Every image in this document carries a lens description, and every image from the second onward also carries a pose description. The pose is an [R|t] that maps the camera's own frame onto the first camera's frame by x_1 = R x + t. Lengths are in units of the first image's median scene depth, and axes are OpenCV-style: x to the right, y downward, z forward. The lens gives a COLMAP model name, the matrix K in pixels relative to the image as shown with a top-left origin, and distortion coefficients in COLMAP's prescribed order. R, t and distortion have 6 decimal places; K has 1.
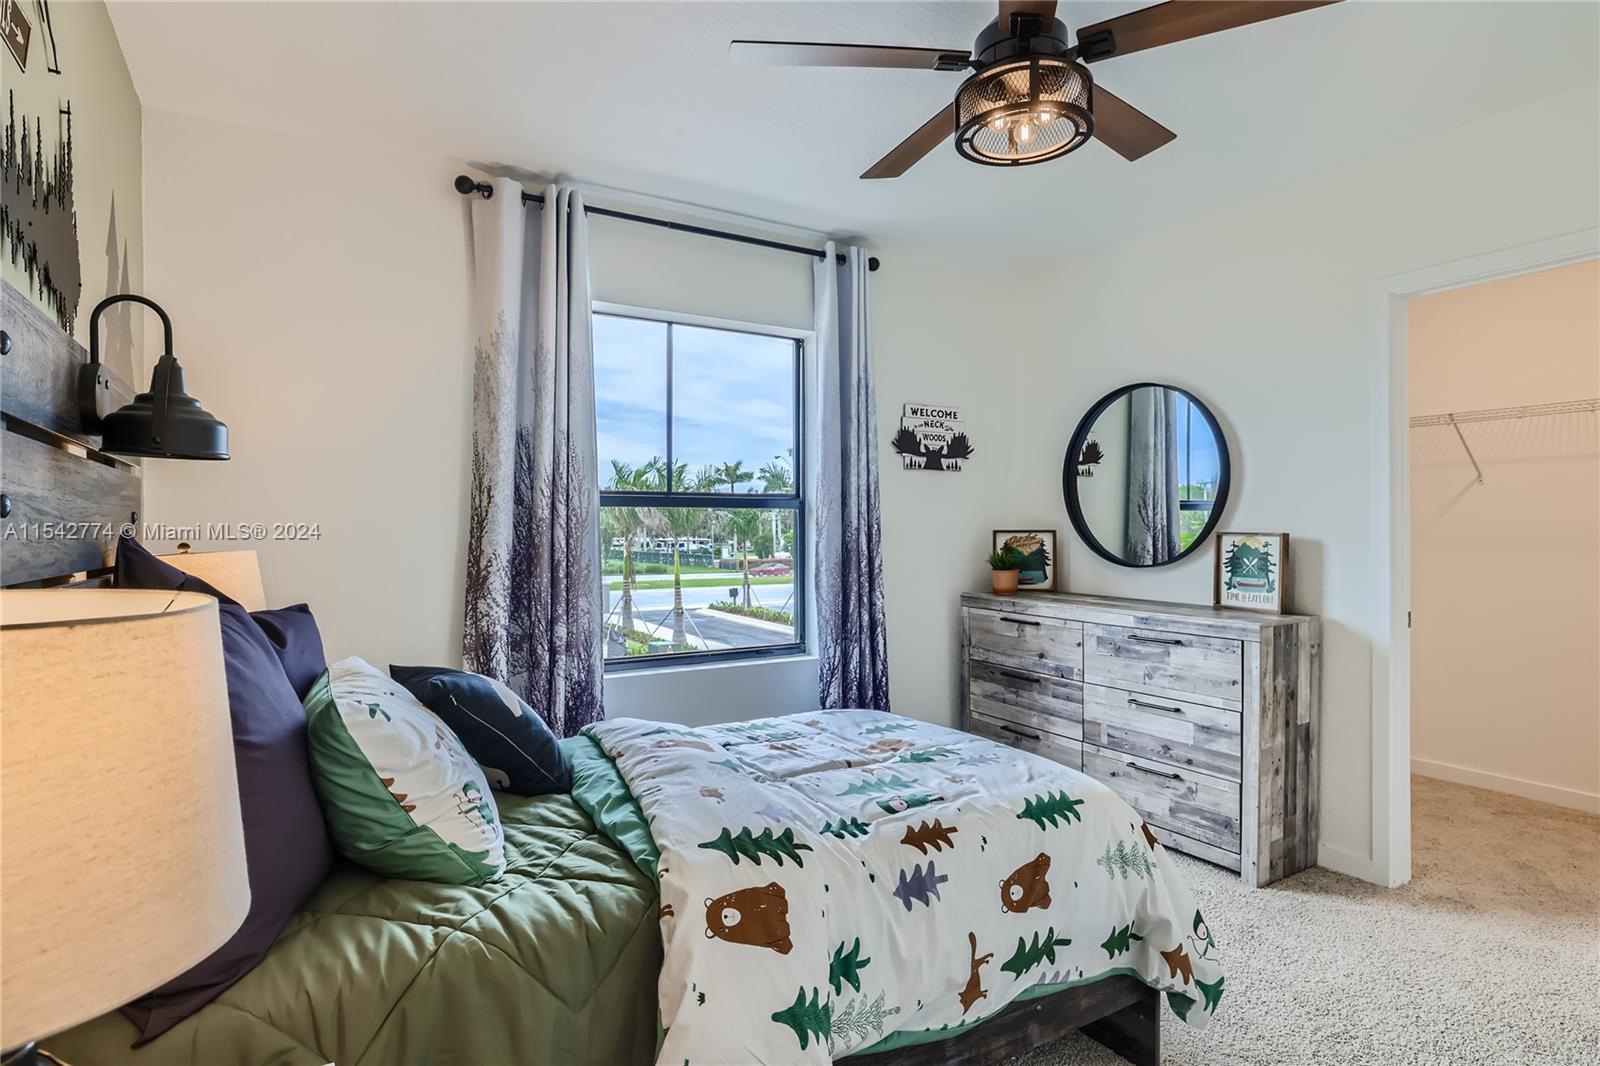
lens RADIAL K [[843.4, 0, 798.0], [0, 843.4, 530.5], [0, 0, 1]] dist [-0.030002, 0.012469]
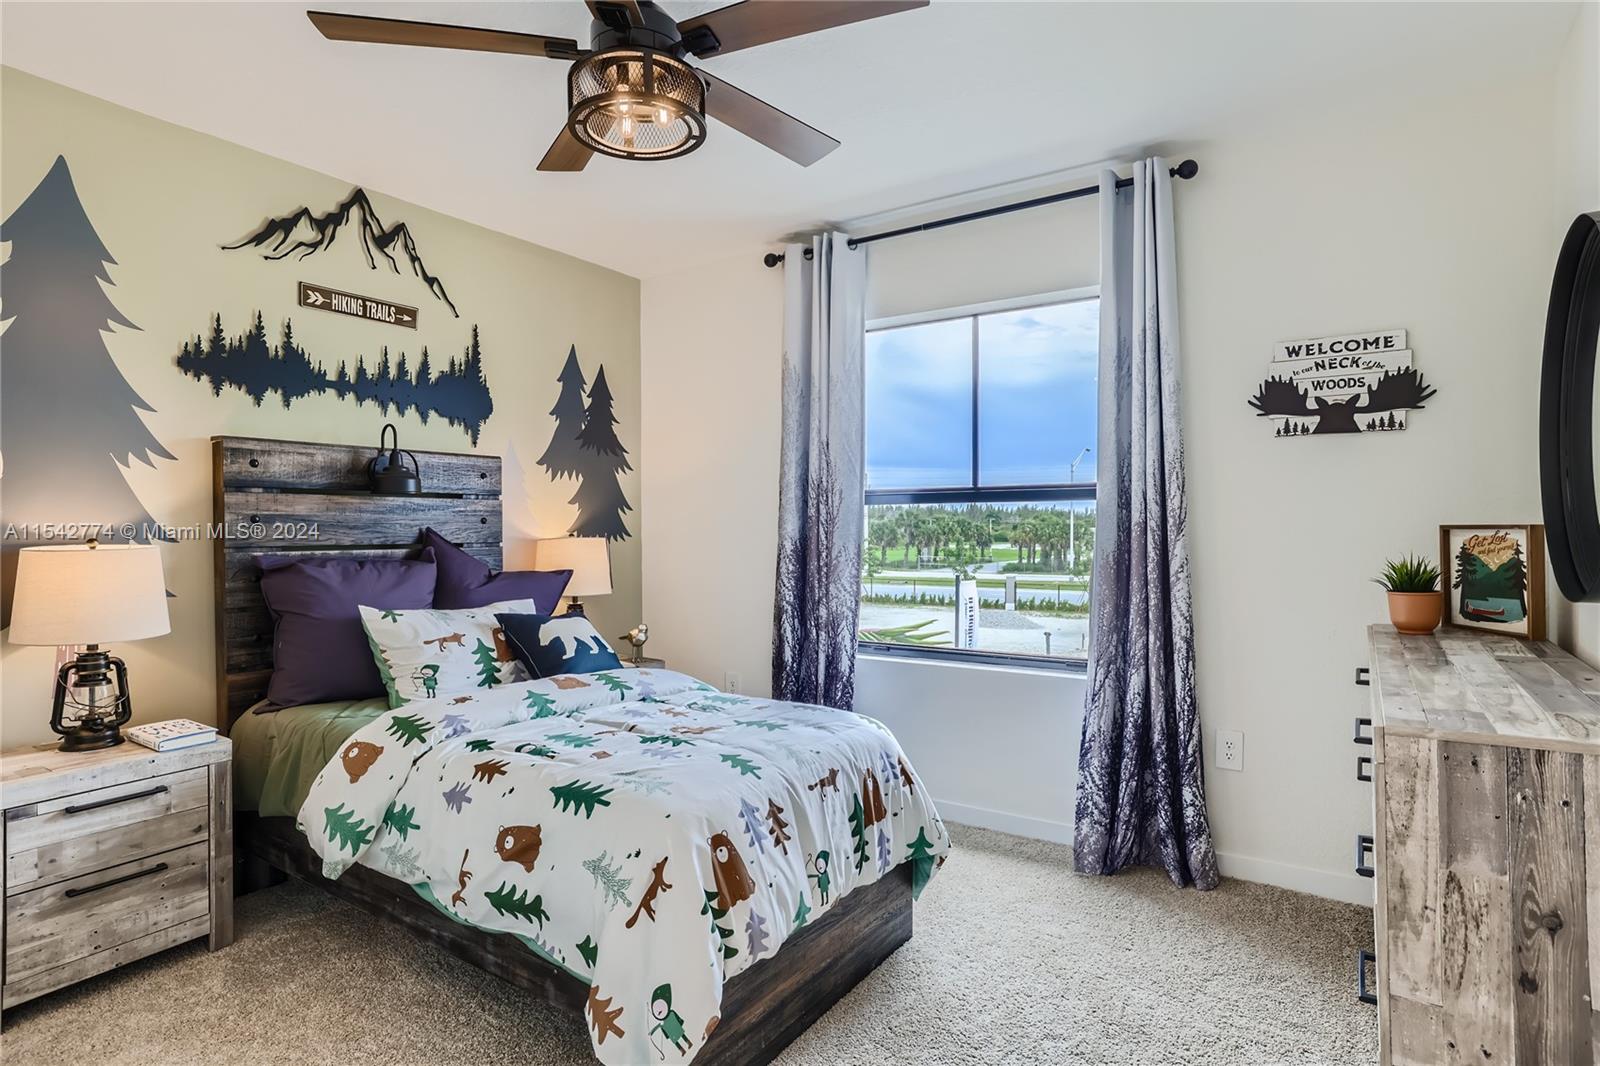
lens RADIAL K [[843.4, 0, 793.7], [0, 843.4, 532.9], [0, 0, 1]] dist [-0.030002, 0.012469]
pose [[0.418067, 0.007456, -0.908385, 0.585462], [0.001219, 0.999961, 0.008769, -0.000619], [0.908415, -0.004774, 0.418042, 0.350876]]
